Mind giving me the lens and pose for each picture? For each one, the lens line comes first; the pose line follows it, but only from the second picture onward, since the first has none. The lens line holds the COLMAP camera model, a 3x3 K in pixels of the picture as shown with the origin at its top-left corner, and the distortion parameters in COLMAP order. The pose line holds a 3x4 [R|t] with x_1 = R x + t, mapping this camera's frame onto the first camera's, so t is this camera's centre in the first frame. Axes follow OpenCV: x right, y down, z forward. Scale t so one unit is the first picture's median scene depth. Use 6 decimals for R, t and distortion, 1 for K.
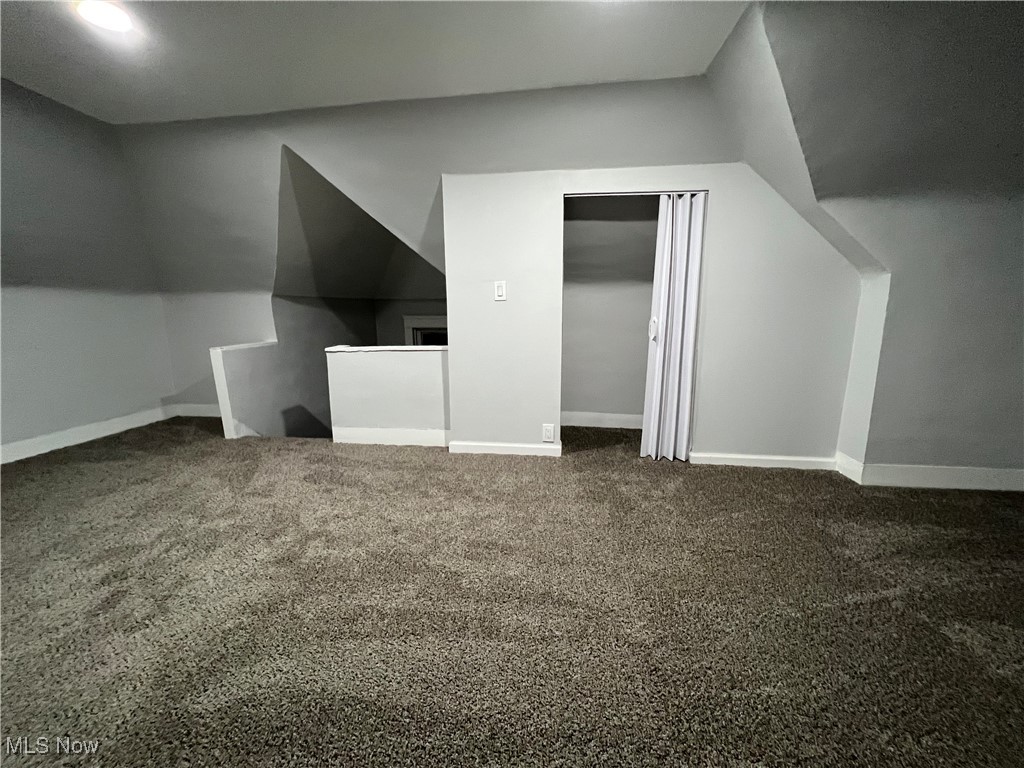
lens RADIAL K [[407.9, 0, 511.7], [0, 407.9, 387.9], [0, 0, 1]] dist [-0.002718, 0.000546]
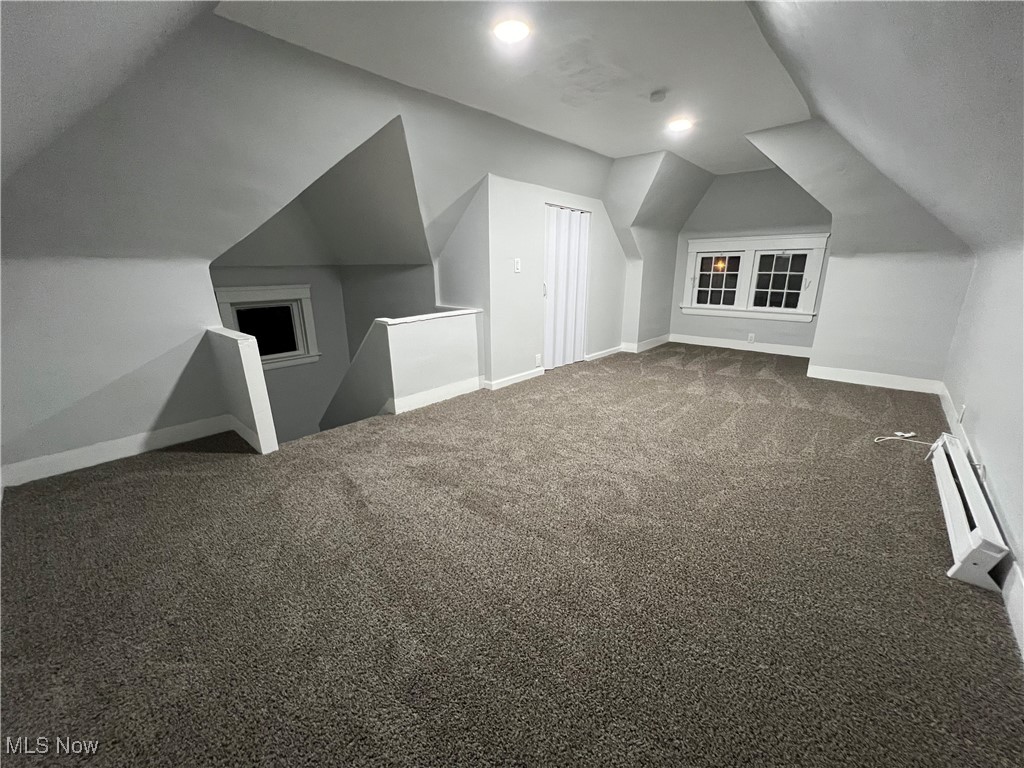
lens RADIAL K [[407.9, 0, 513.8], [0, 407.9, 388.3], [0, 0, 1]] dist [-0.002718, 0.000546]
pose [[0.564955, -0.231957, 0.791847, -1.138081], [0.158593, 0.972306, 0.171669, -0.062398], [-0.809737, 0.028596, 0.586096, 0.174405]]
